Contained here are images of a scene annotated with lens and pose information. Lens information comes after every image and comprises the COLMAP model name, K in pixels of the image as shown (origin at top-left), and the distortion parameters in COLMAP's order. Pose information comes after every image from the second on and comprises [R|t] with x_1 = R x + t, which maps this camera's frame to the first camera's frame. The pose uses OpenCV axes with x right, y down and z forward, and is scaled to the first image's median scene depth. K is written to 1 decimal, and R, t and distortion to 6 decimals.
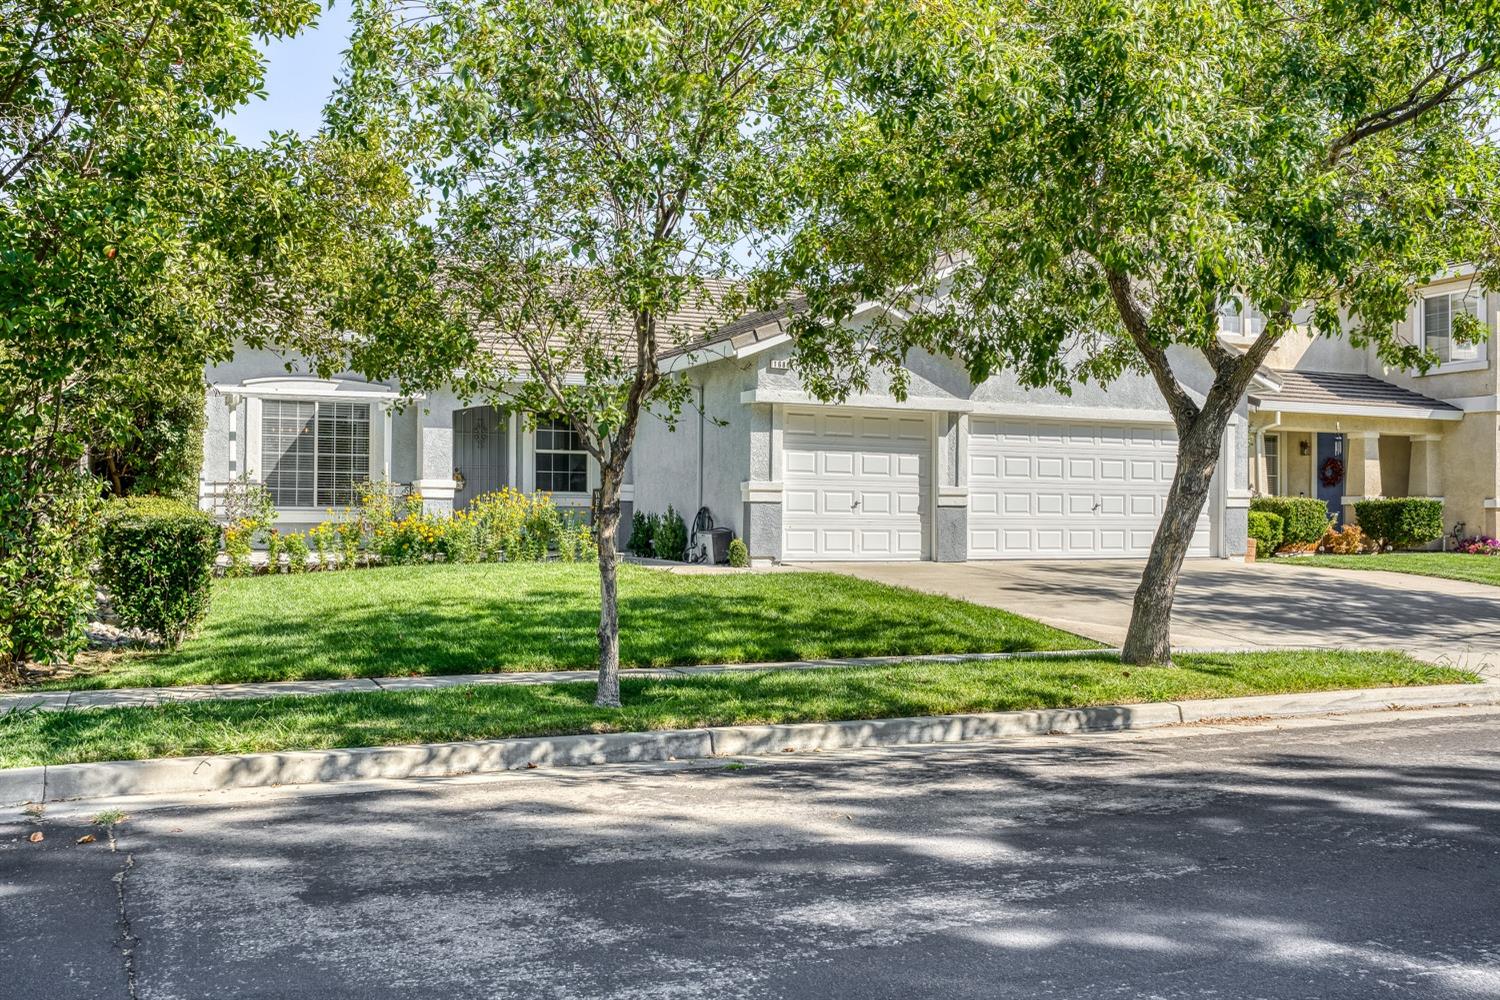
lens RADIAL K [[1372.2, 0, 679.4], [0, 1372.2, 498.8], [0, 0, 1]] dist [-0.034763, -0.001122]
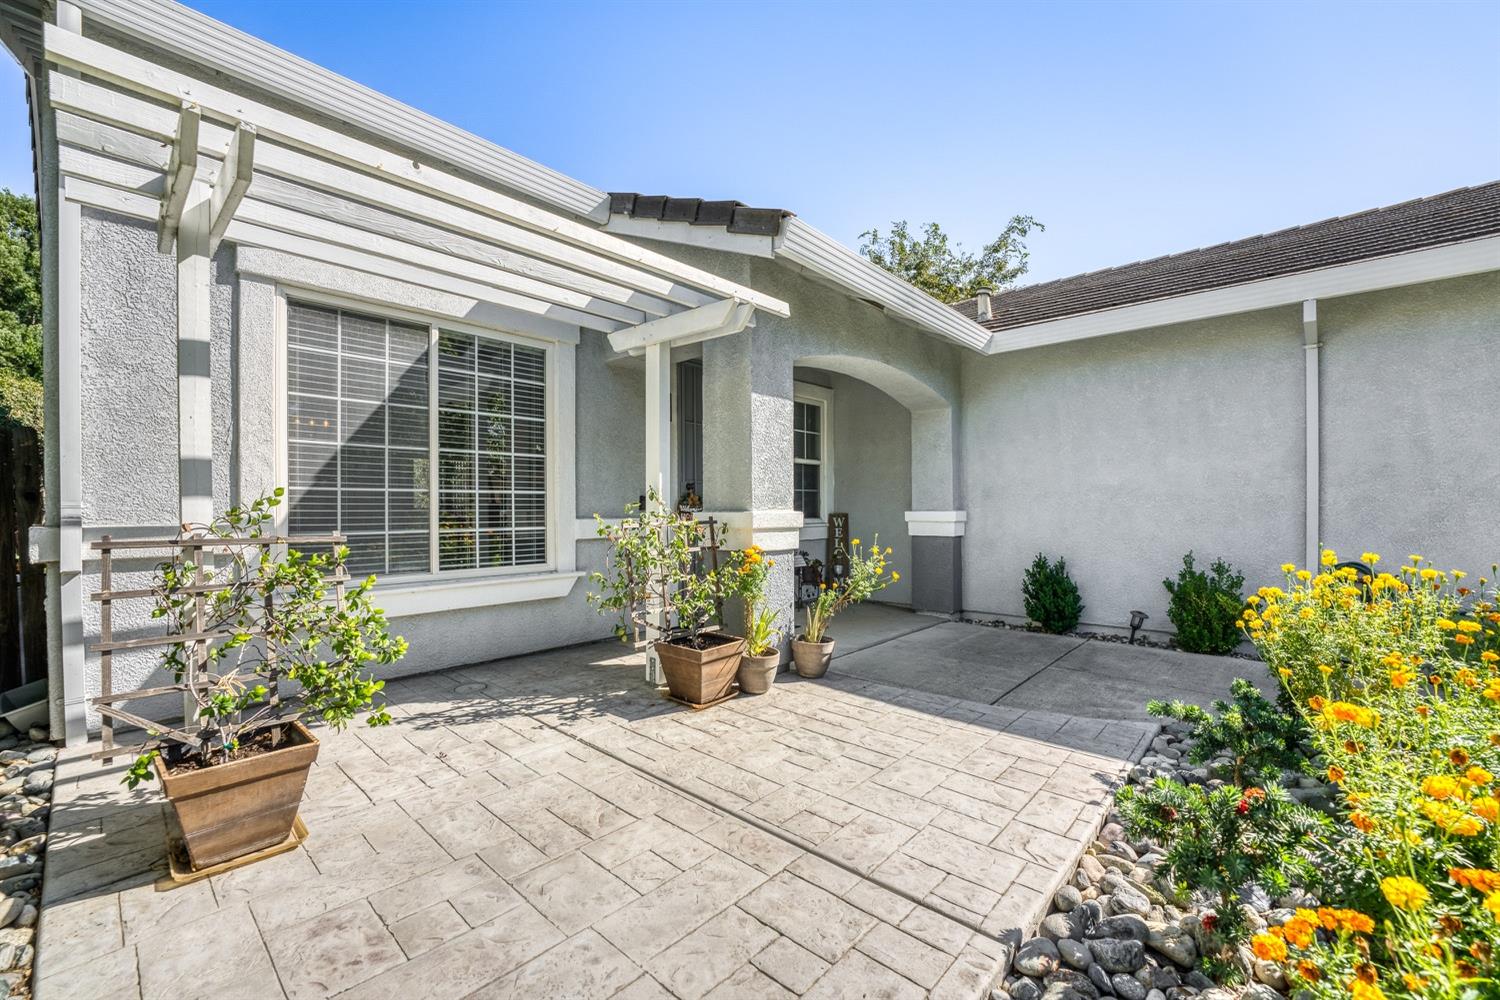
lens RADIAL K [[617.4, 0, 738.1], [0, 617.4, 505.5], [0, 0, 1]] dist [-0.001290, -0.000161]
pose [[0.907551, -0.007520, 0.419874, -0.291267], [-0.001731, 0.999764, 0.021649, -0.021966], [-0.419938, -0.020374, 0.907324, 0.877340]]
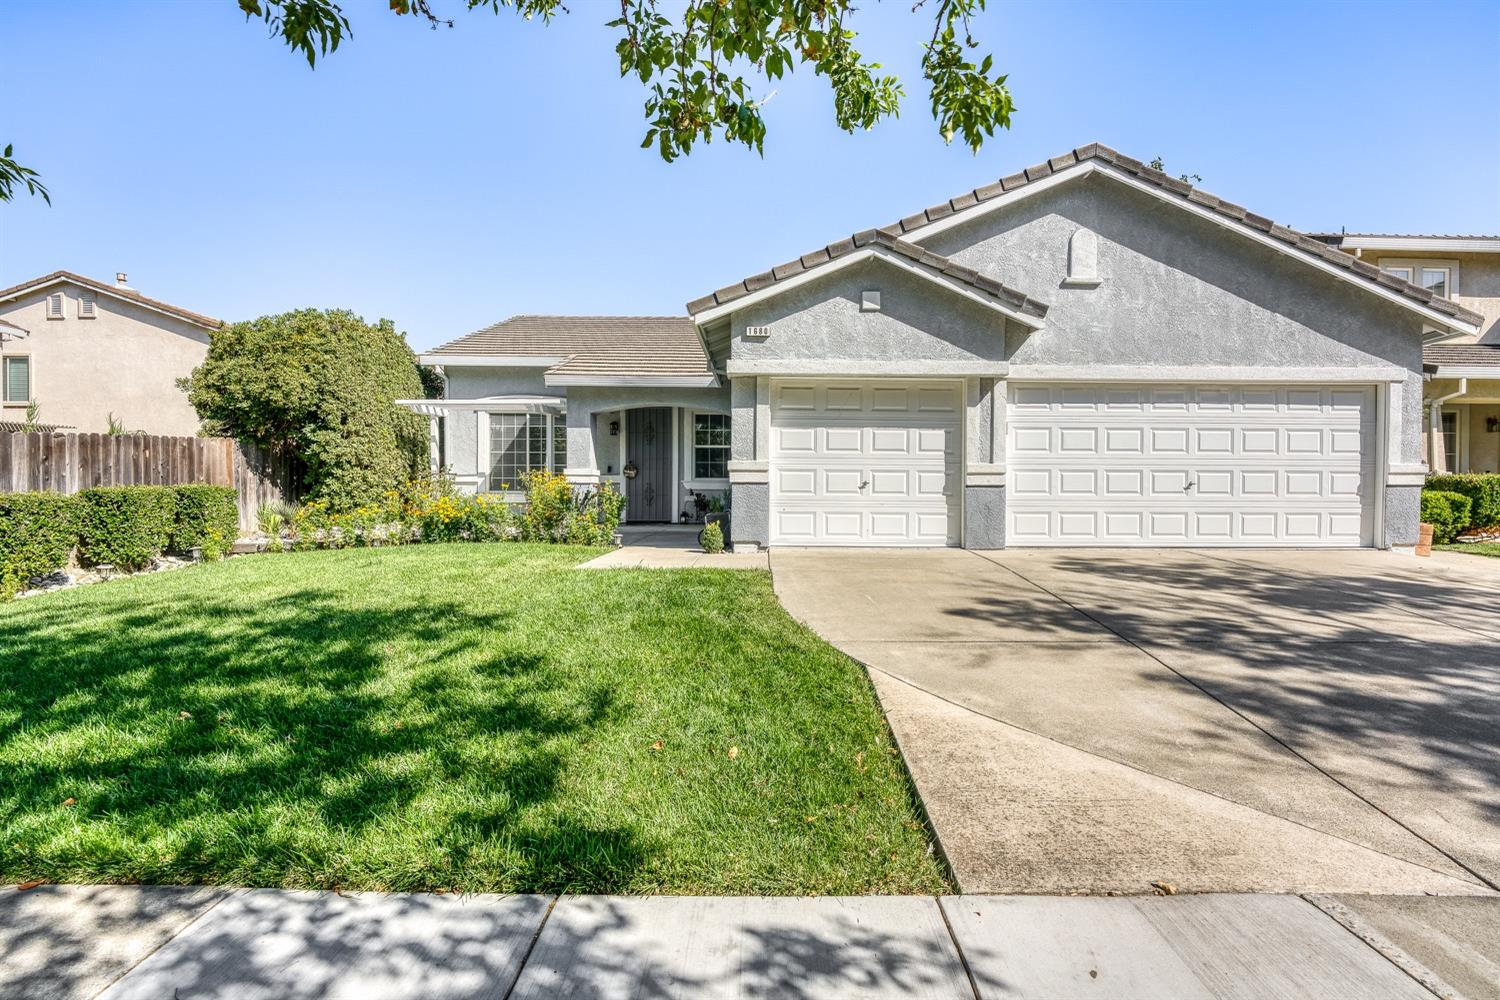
lens RADIAL K [[651.0, 0, 762.4], [0, 651.0, 504.7], [0, 0, 1]] dist [-0.017765, -0.000028]
pose [[0.922605, 0.002605, -0.385737, 0.223737], [0.007666, 0.999656, 0.025086, 0.005737], [0.385670, -0.026101, 0.922268, 0.551557]]
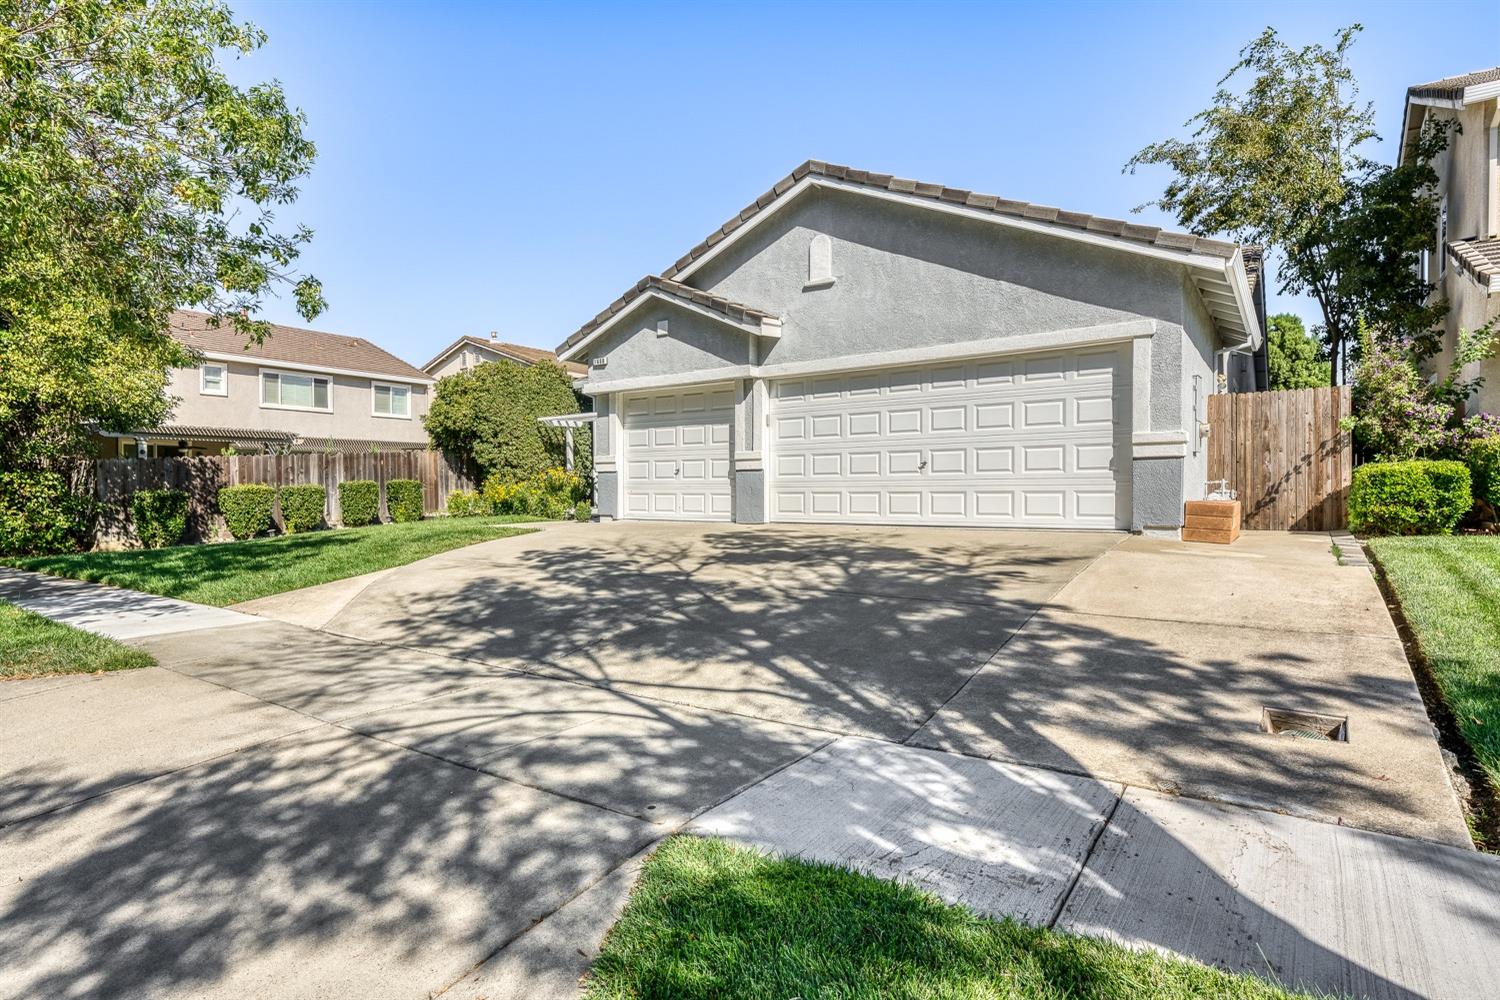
lens RADIAL K [[752.8, 0, 750.0], [0, 752.8, 500.0], [0, 0, 1]] dist [-0.000652, -0.000219]
pose [[0.540616, 0.001443, -0.841268, 0.665679], [0.021027, 0.999663, 0.015227, 0.018941], [0.841007, -0.025922, 0.540403, 0.680537]]
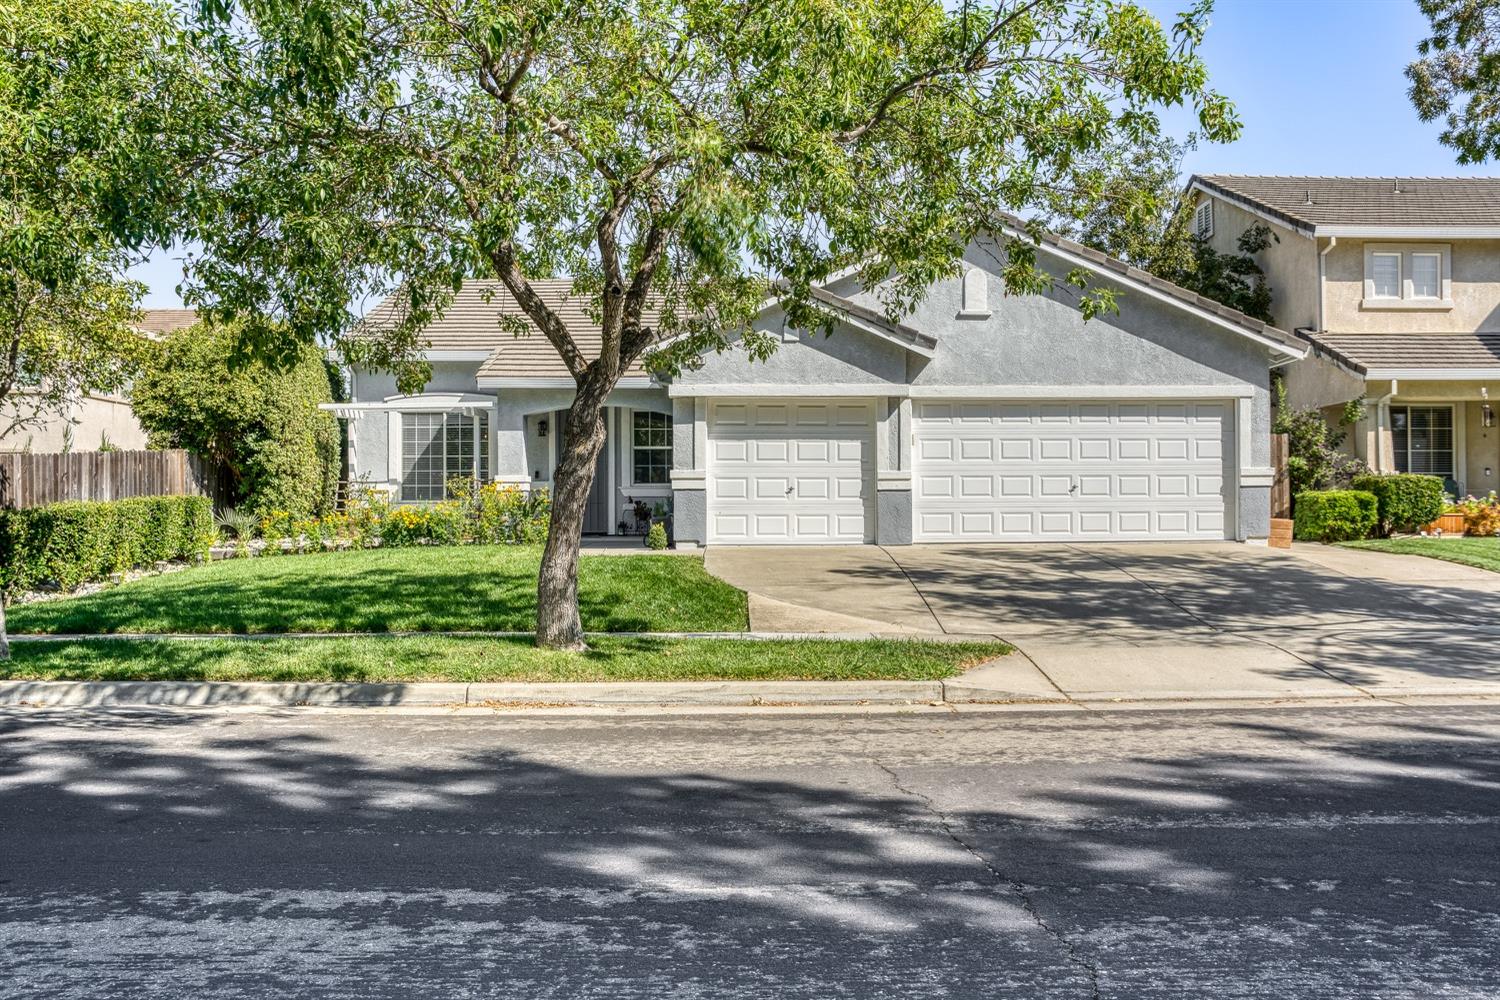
lens RADIAL K [[1225.1, 0, 752.7], [0, 1225.1, 491.9], [0, 0, 1]] dist [-0.130095, 0.178458]
pose [[0.926907, -0.016804, -0.374916, 0.432376], [0.016742, 0.999854, -0.003424, 0.007793], [0.374919, -0.003103, 0.927053, 0.123402]]
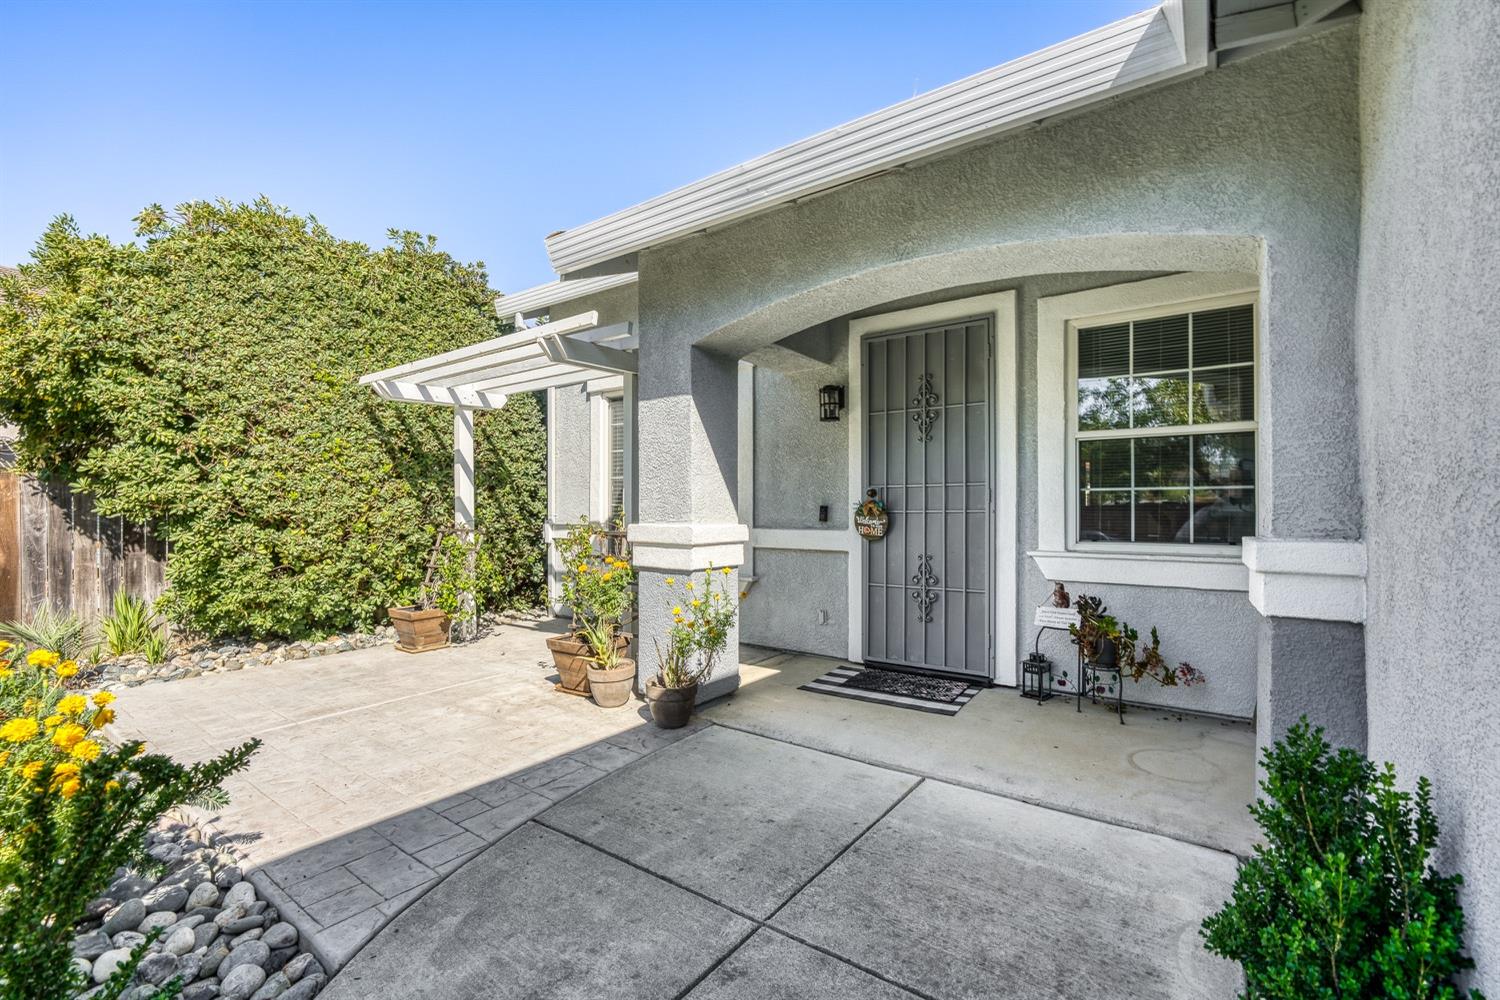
lens RADIAL K [[643.3, 0, 751.6], [0, 643.3, 511.0], [0, 0, 1]] dist [-0.001326, -0.000123]
pose [[0.520149, -0.007906, -0.854039, 0.000480], [0.014671, 0.999892, -0.000321, -0.018458], [0.853950, -0.012362, 0.520209, 0.989441]]
